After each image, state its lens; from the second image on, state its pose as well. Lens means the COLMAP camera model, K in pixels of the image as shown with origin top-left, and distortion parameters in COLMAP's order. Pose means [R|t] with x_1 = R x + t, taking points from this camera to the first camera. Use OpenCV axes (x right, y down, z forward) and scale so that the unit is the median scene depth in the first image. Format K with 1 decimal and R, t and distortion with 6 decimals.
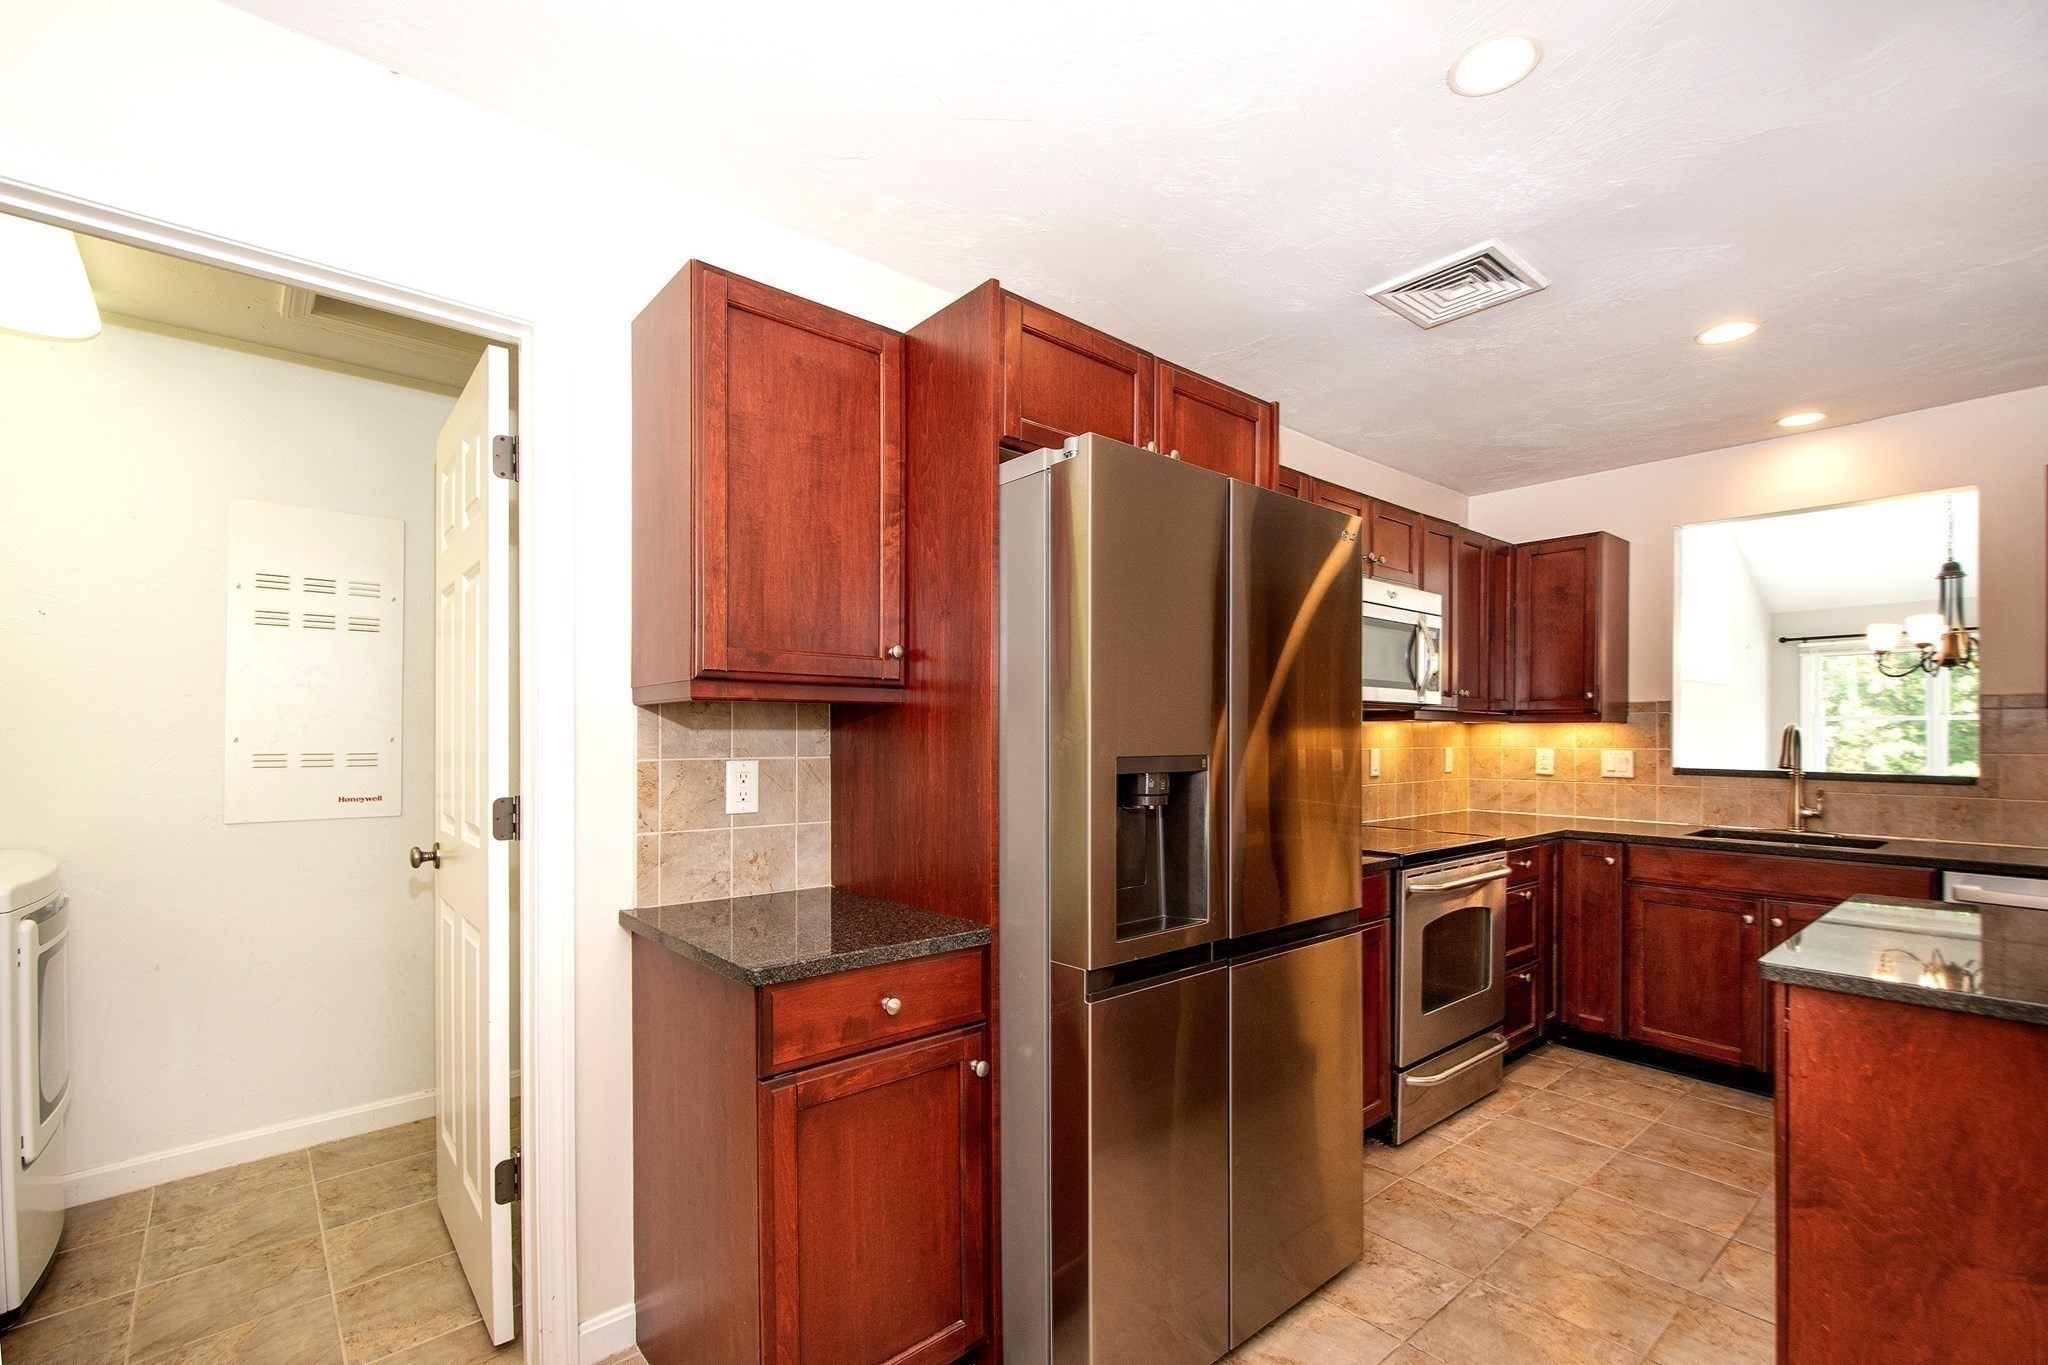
lens RADIAL K [[903.2, 0, 1004.5], [0, 903.2, 744.5], [0, 0, 1]] dist [-0.000081, -0.000199]
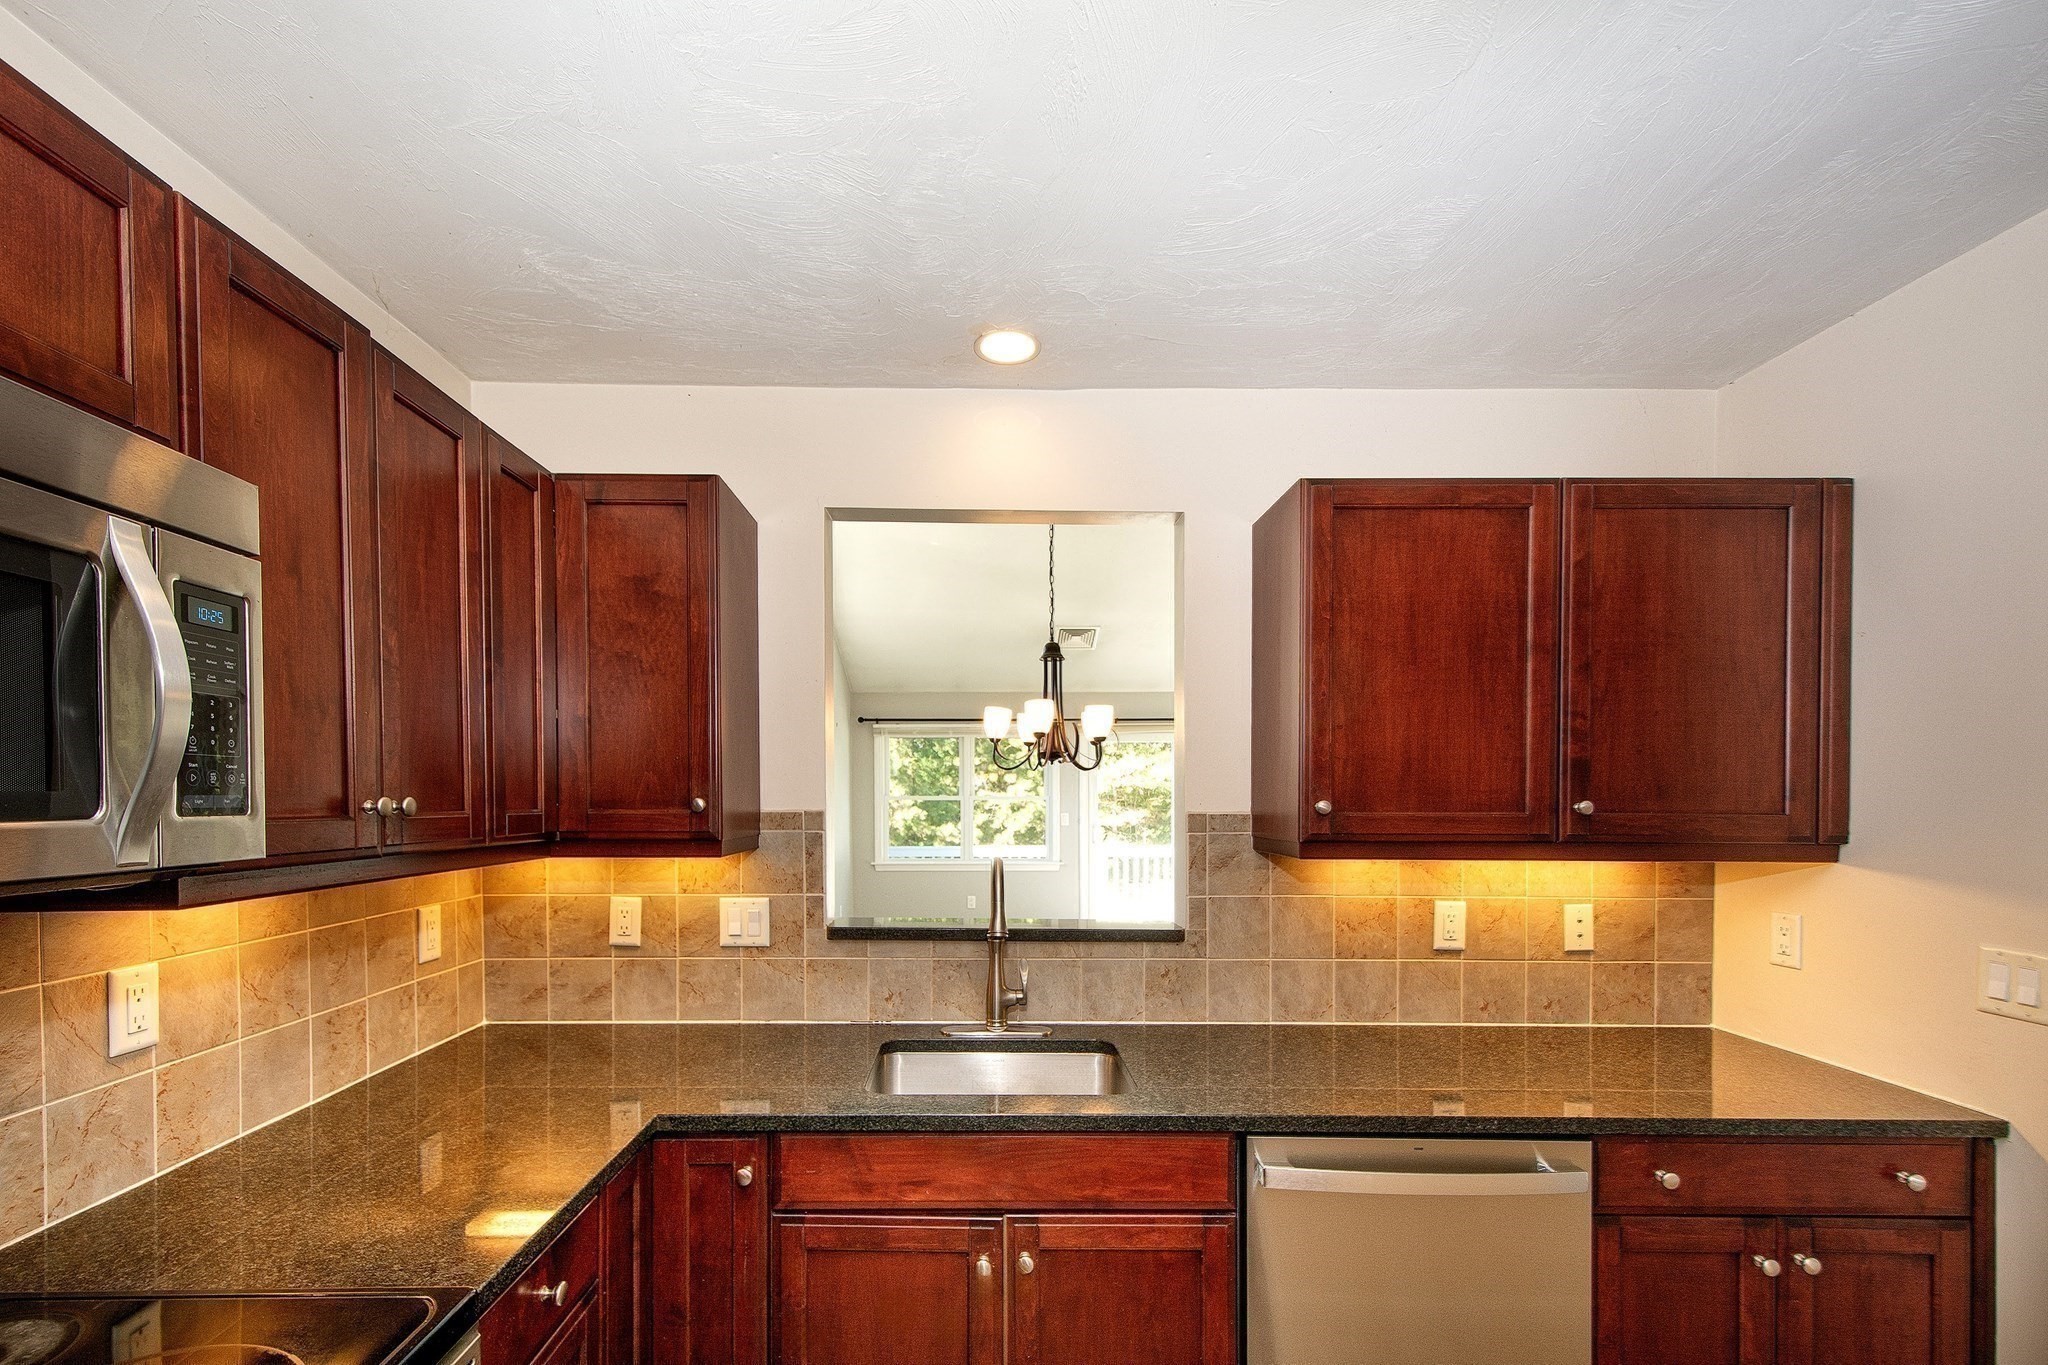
lens RADIAL K [[903.2, 0, 980.0], [0, 903.2, 810.5], [0, 0, 1]] dist [-0.000081, -0.000199]
pose [[0.637502, -0.015936, 0.770284, 0.348546], [0.010015, 0.999873, 0.012397, -0.053448], [-0.770384, -0.000189, 0.637580, 0.541405]]
